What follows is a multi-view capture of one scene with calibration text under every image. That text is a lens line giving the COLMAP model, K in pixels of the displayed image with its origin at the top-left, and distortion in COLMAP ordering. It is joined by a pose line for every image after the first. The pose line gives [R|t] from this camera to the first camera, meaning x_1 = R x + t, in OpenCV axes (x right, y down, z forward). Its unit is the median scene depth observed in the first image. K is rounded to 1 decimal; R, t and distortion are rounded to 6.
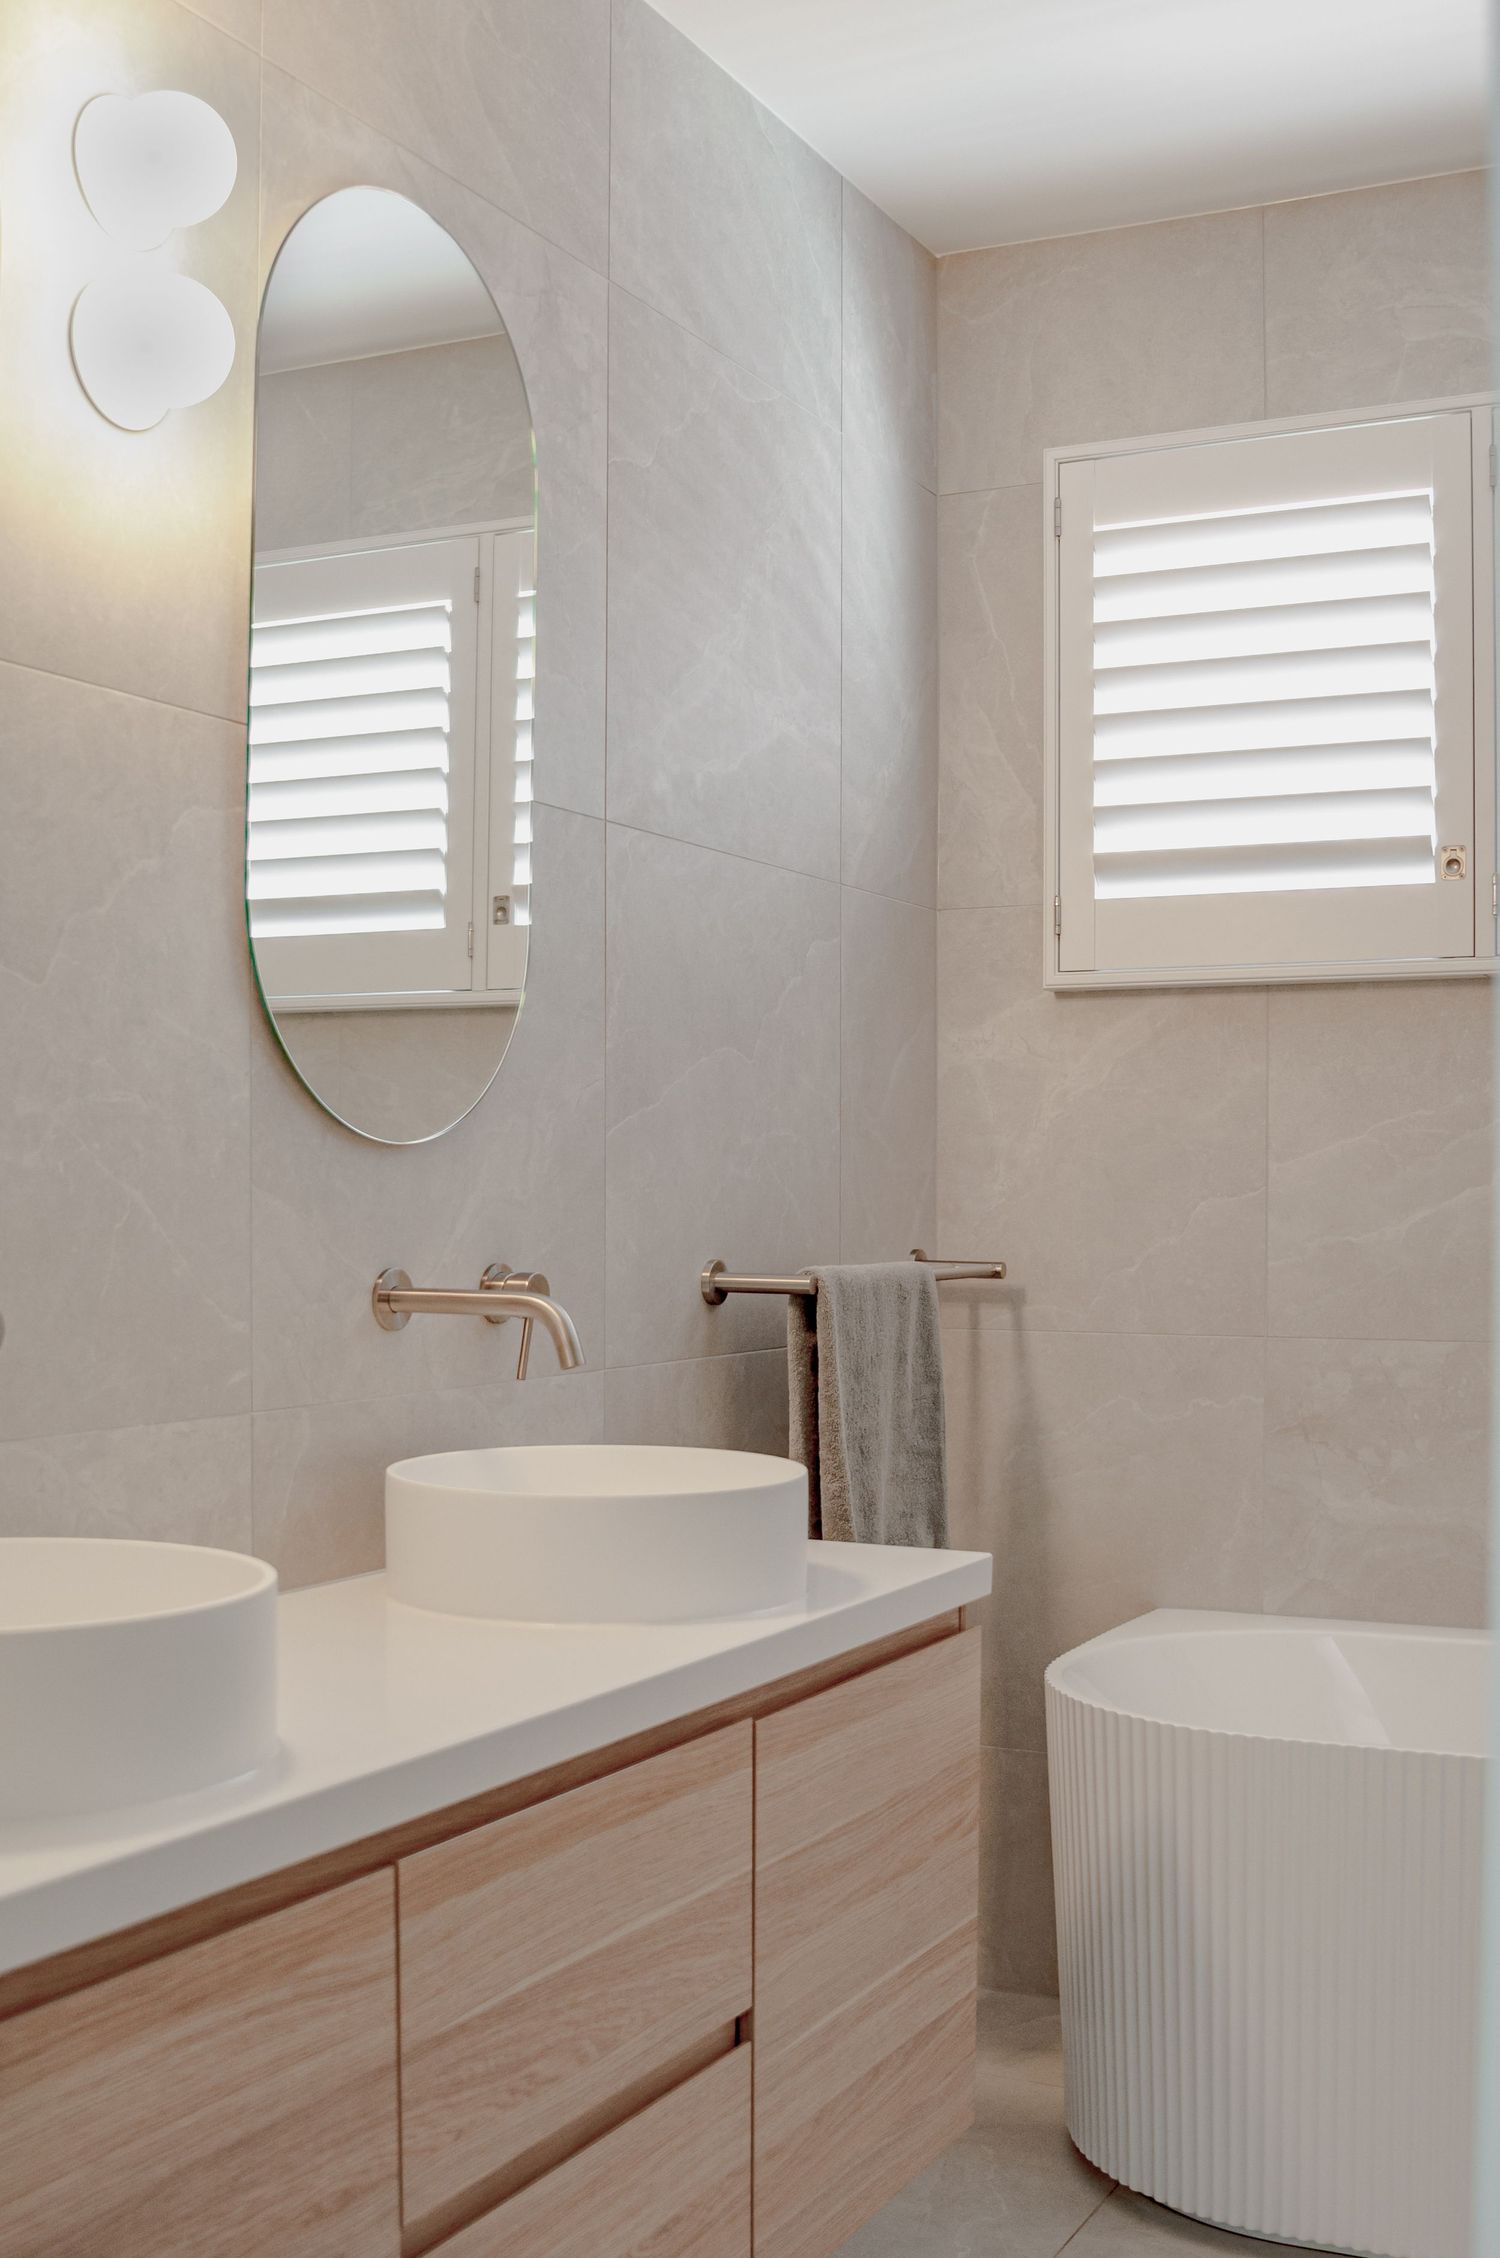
lens RADIAL K [[2485.4, 0, 750.4], [0, 2485.4, 1132.4], [0, 0, 1]] dist [-0.081805, 0.000000]
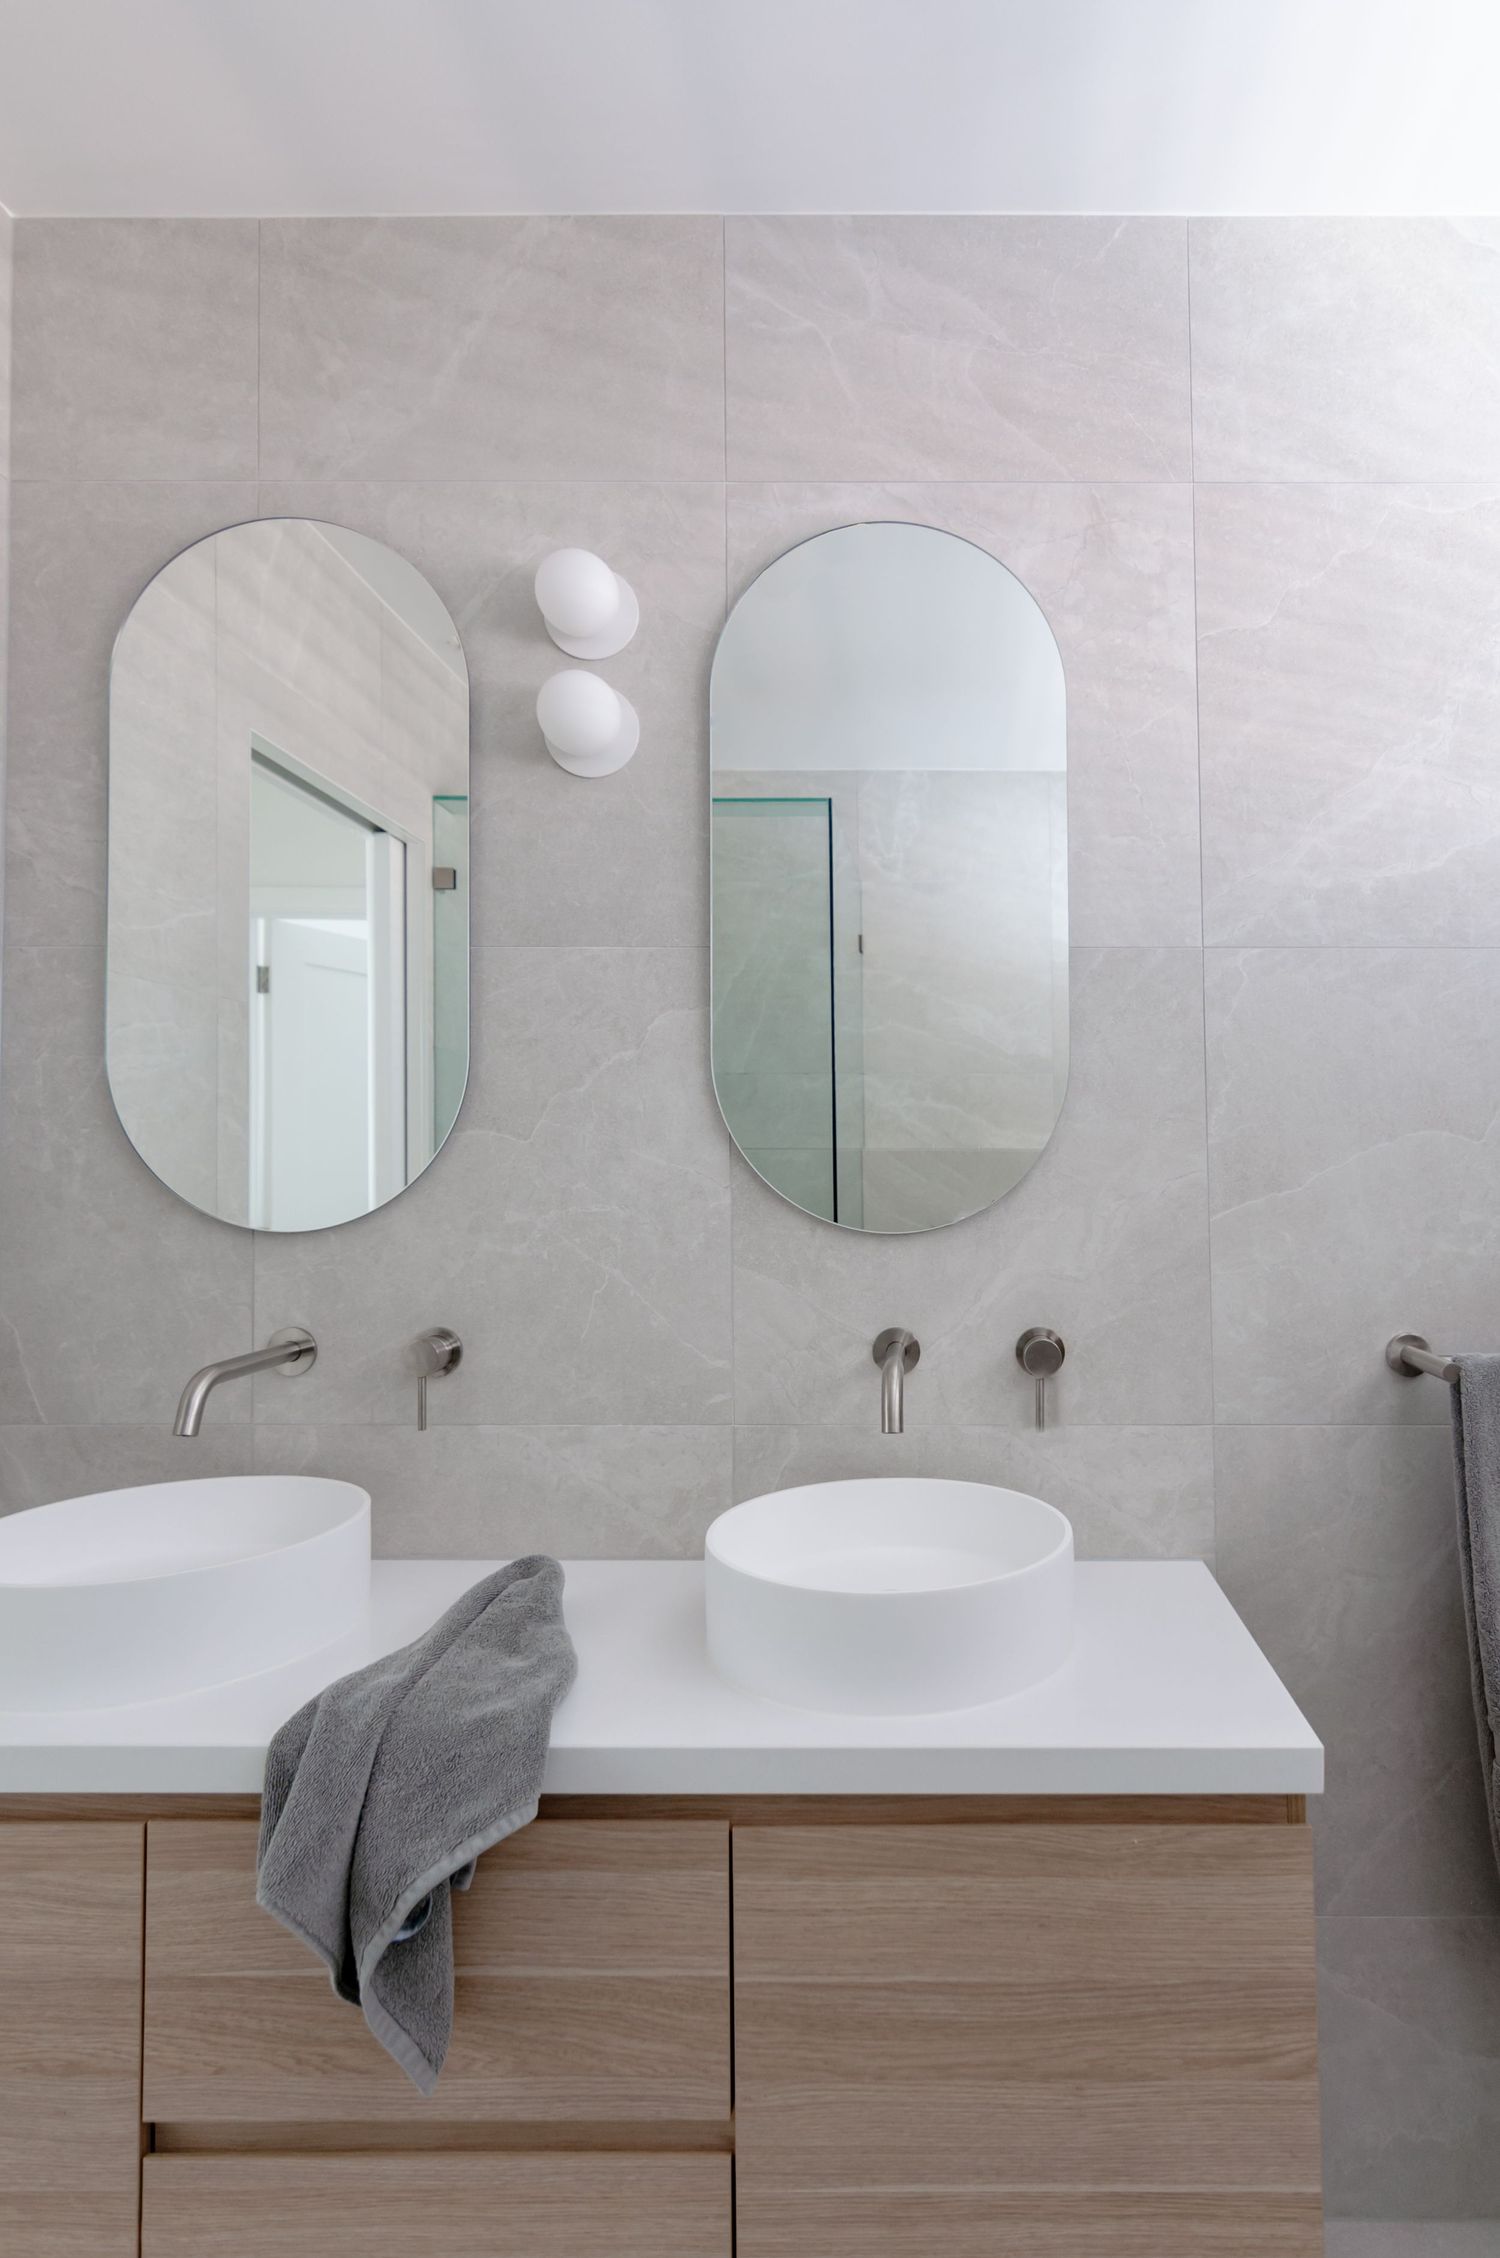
lens RADIAL K [[1134.6, 0, 734.2], [0, 1134.6, 1138.1], [0, 0, 1]] dist [0.006555, -0.000423]
pose [[0.448502, -0.047851, -0.892500, 0.442860], [0.024361, 0.998849, -0.041311, -0.028231], [0.893450, -0.003214, 0.449151, 0.800736]]
